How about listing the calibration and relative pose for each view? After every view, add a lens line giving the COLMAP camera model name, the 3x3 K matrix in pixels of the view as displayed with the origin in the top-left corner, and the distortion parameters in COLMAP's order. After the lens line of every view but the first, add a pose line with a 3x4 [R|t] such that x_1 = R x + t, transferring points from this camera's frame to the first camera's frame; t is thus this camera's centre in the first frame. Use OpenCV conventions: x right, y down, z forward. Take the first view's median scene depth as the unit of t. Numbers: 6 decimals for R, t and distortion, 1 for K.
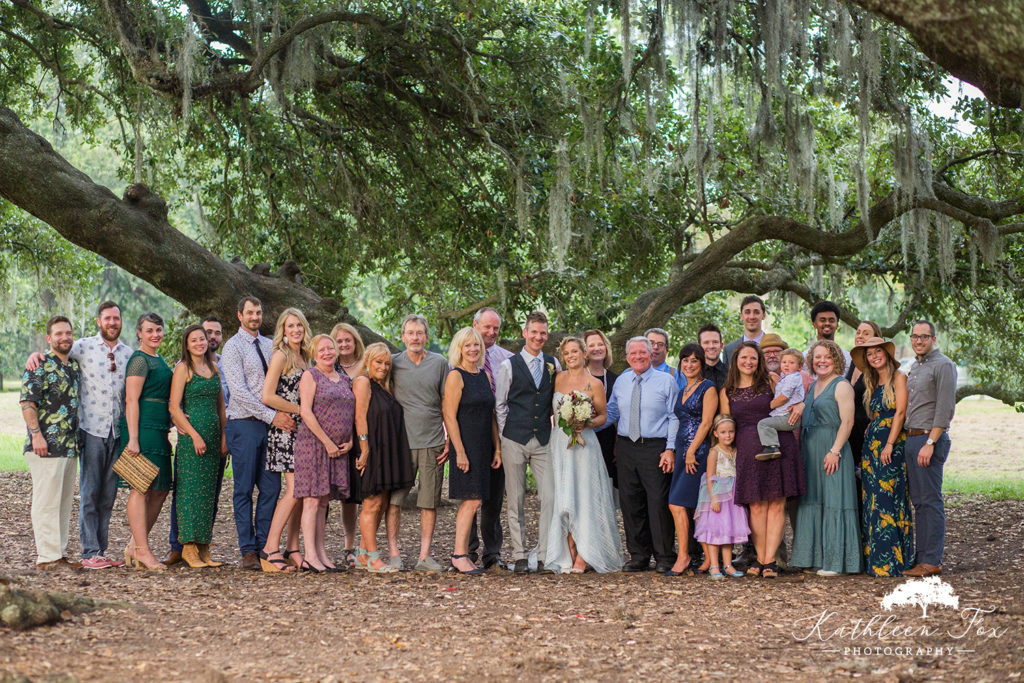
lens RADIAL K [[2473.9, 0, 512.0], [0, 2473.9, 341.5], [0, 0, 1]] dist [-0.084262, -0.168740]
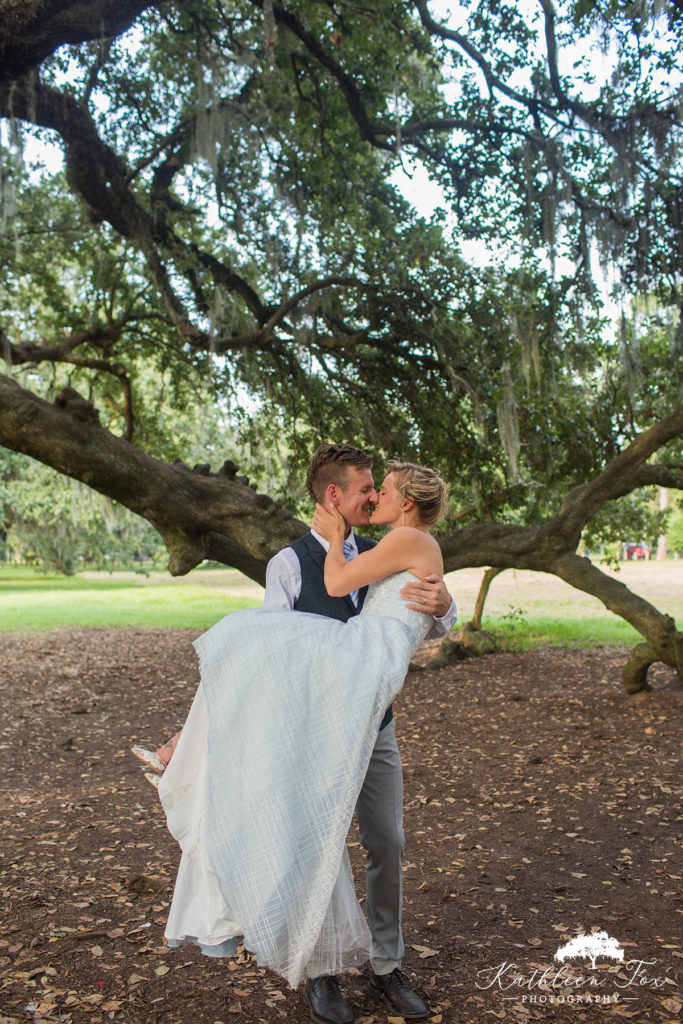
lens RADIAL K [[991.5, 0, 341.5], [0, 991.5, 512.0], [0, 0, 1]] dist [-0.101929, 0.138710]
pose [[0.977873, -0.026535, -0.207511, 0.037786], [0.020575, 0.999313, -0.030826, 0.002960], [0.208187, 0.025874, 0.977747, 0.502091]]
